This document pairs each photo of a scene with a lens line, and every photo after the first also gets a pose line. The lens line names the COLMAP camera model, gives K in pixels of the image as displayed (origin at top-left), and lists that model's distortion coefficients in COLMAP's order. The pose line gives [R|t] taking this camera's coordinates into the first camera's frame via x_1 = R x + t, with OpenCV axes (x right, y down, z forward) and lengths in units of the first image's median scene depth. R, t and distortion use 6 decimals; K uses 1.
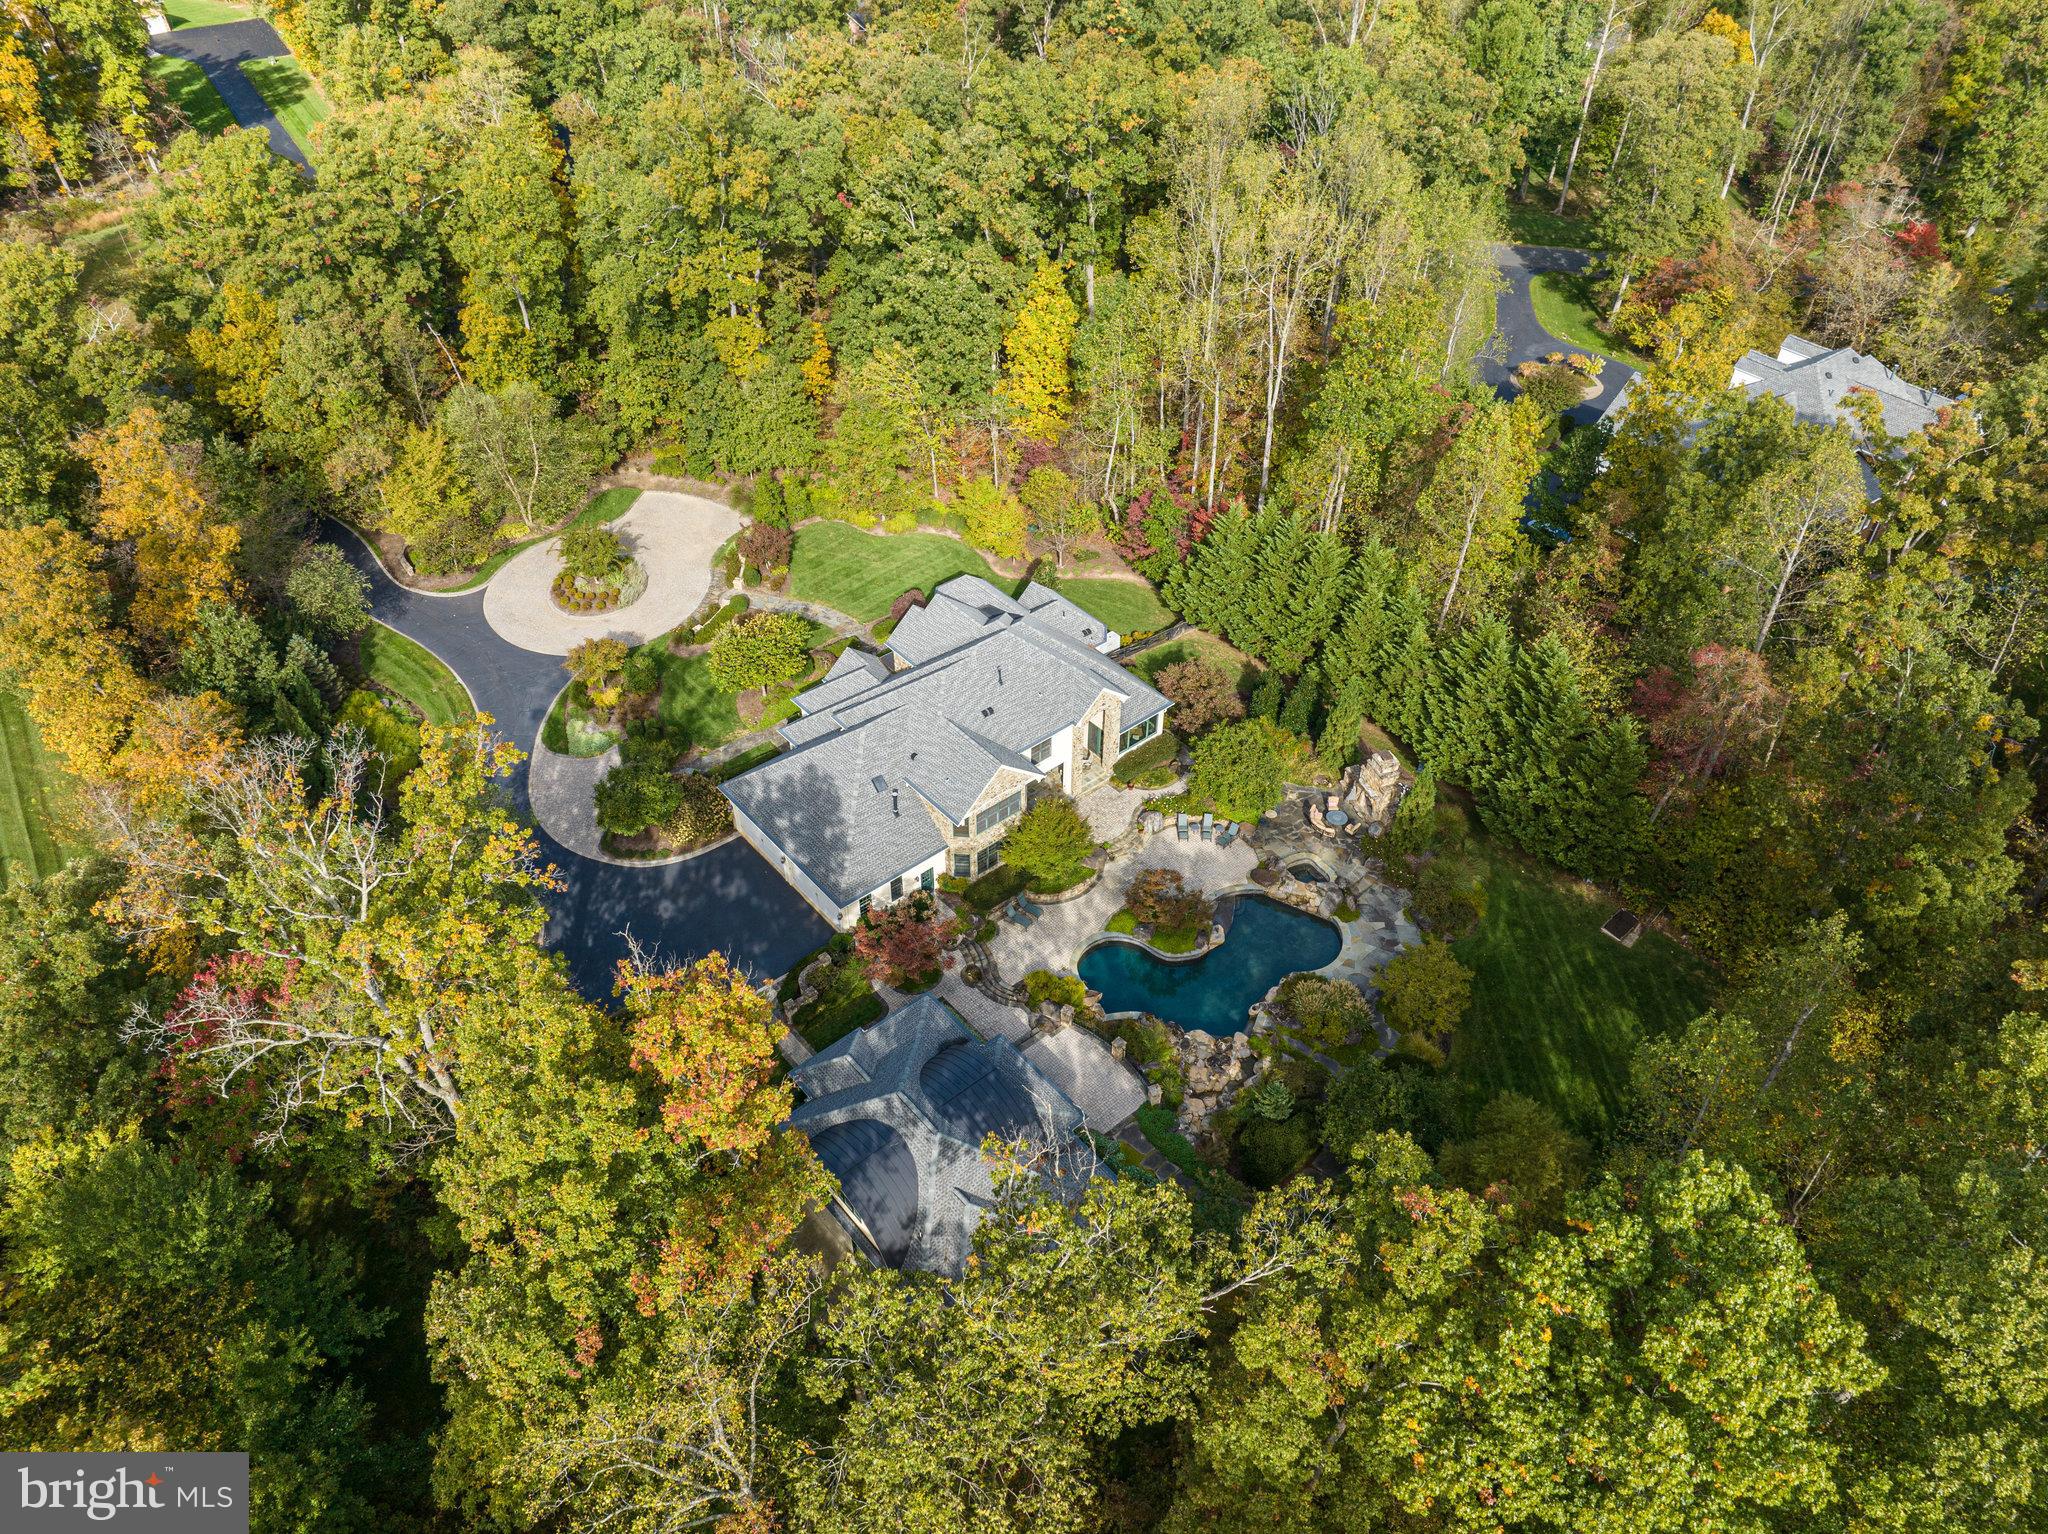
lens RADIAL K [[1433.8, 0, 1021.5], [0, 1433.8, 774.5], [0, 0, 1]] dist [0.007533, -0.002959]
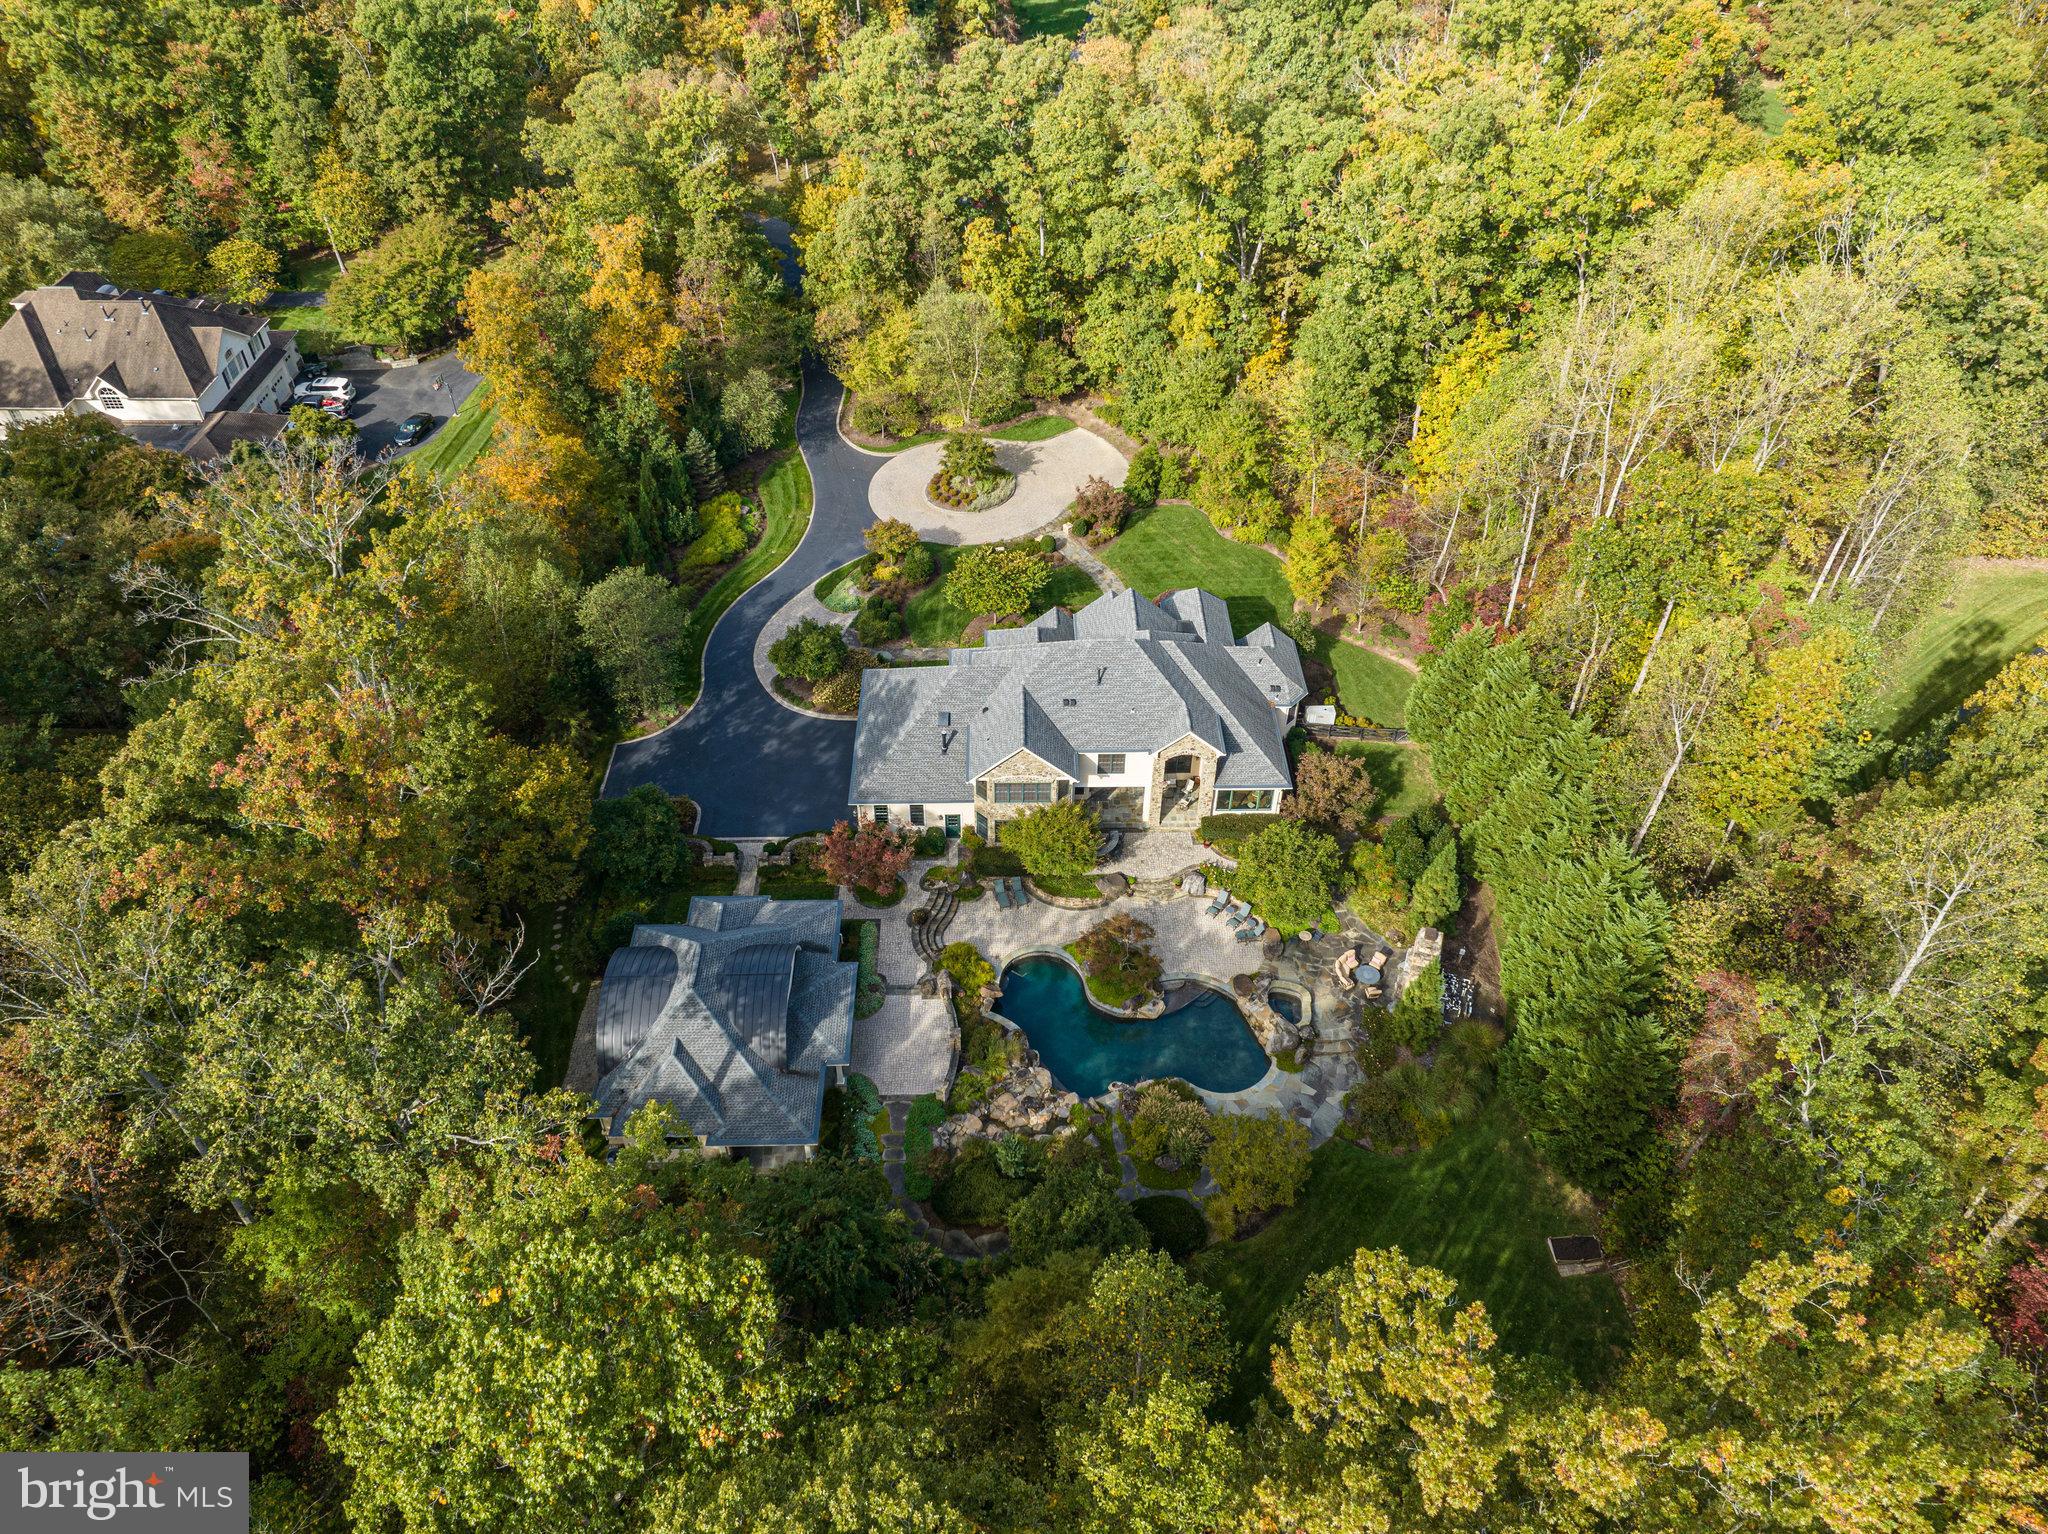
lens RADIAL K [[1433.8, 0, 1021.2], [0, 1433.8, 760.6], [0, 0, 1]] dist [0.007533, -0.002959]
pose [[0.773582, 0.420000, -0.474522, 0.434210], [-0.421988, 0.900061, 0.108705, -0.099118], [0.472754, 0.116151, 0.873506, 0.102365]]
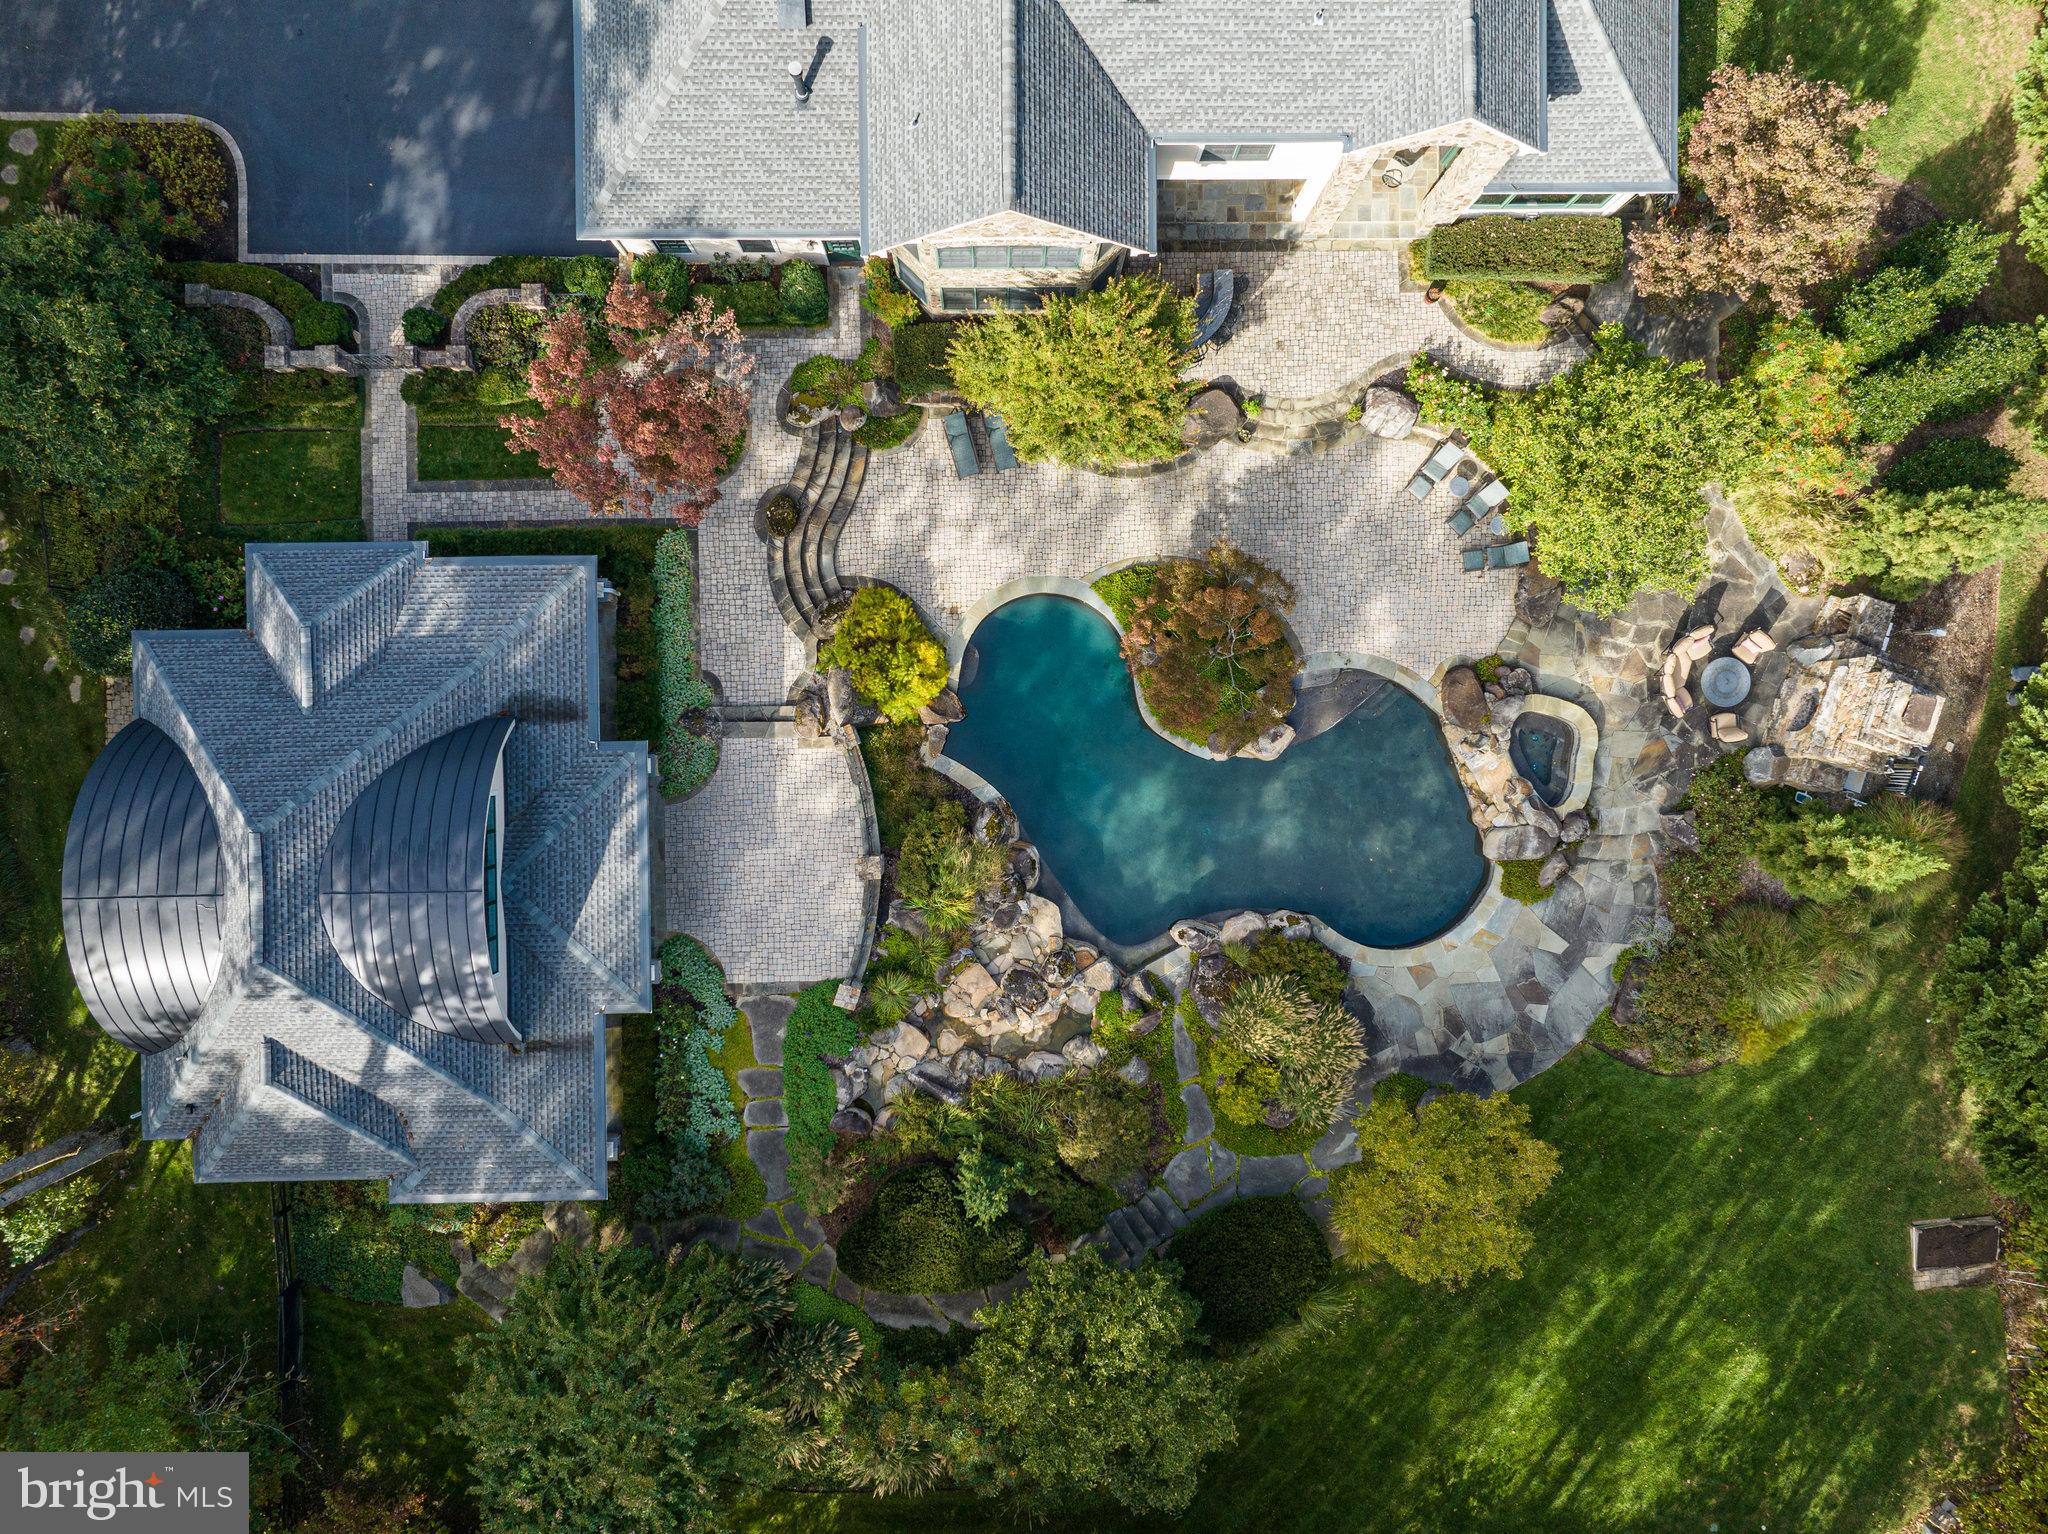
lens RADIAL K [[1433.8, 0, 1025.4], [0, 1433.8, 774.3], [0, 0, 1]] dist [0.007533, -0.002959]
pose [[0.771772, 0.635502, 0.022459, 0.067780], [-0.434182, 0.500822, 0.748775, -0.192691], [0.464600, -0.587635, 0.662444, 0.618992]]
